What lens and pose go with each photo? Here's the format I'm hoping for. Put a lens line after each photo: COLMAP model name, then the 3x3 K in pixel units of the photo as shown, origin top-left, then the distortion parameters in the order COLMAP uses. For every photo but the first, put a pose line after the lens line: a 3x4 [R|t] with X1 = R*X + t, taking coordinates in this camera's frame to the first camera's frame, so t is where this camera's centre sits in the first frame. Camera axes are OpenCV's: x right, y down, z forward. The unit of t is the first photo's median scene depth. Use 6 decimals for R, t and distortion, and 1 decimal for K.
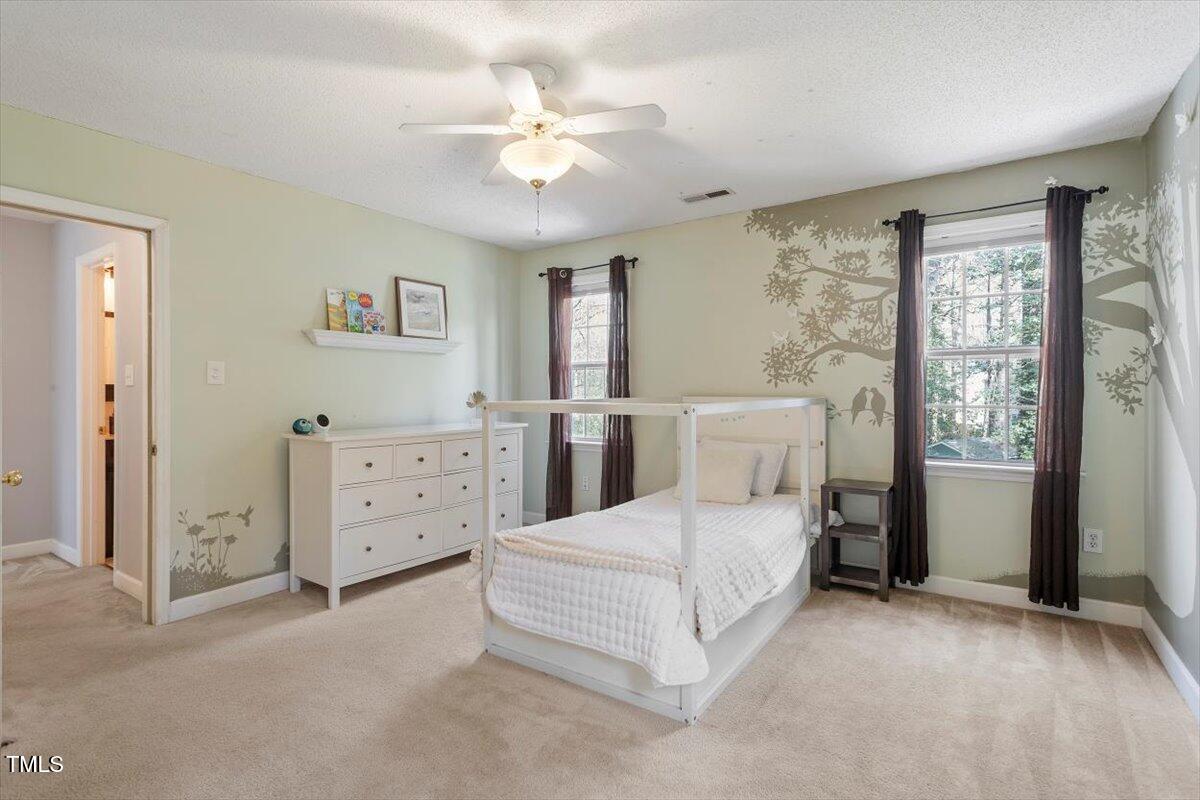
lens RADIAL K [[577.1, 0, 597.2], [0, 577.1, 395.5], [0, 0, 1]] dist [-0.003318, 0.001969]
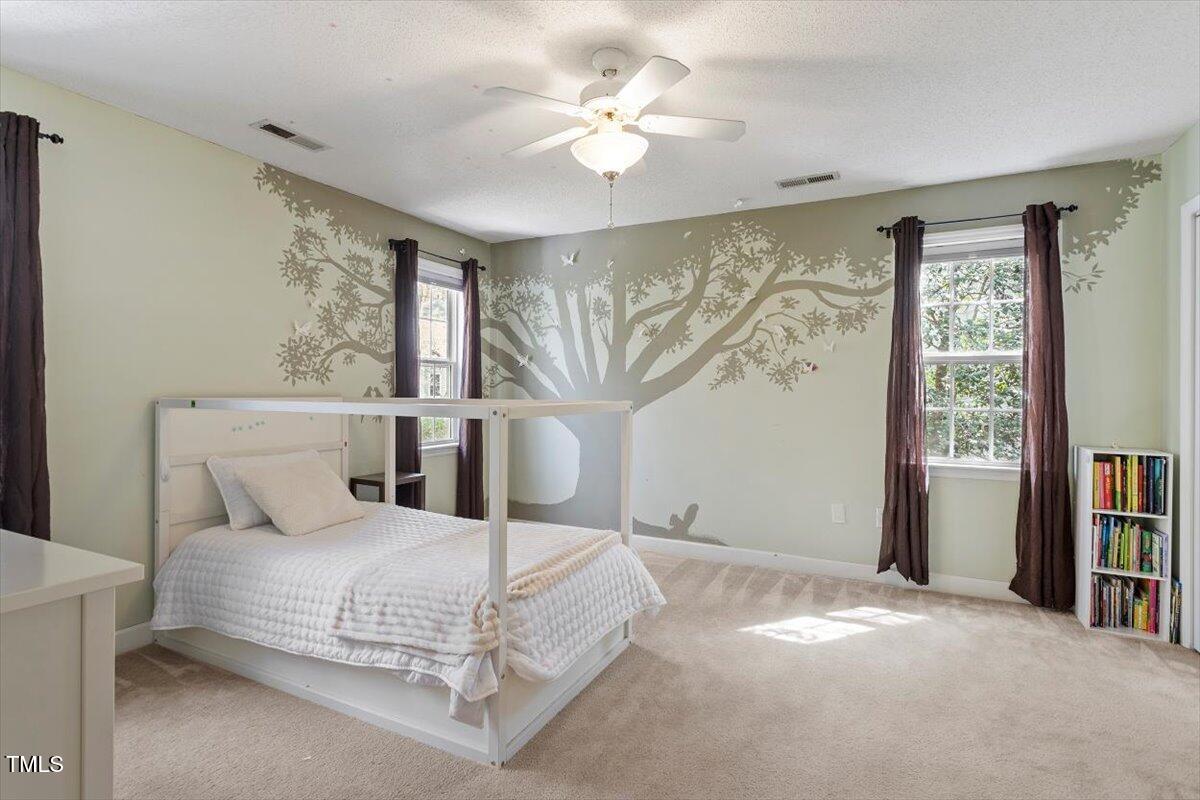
lens RADIAL K [[577.1, 0, 598.5], [0, 577.1, 396.3], [0, 0, 1]] dist [-0.003318, 0.001969]
pose [[-0.123741, -0.005172, 0.992301, -0.622527], [0.007183, 0.999956, 0.006108, -0.000630], [-0.992289, 0.007883, -0.123699, 0.689749]]
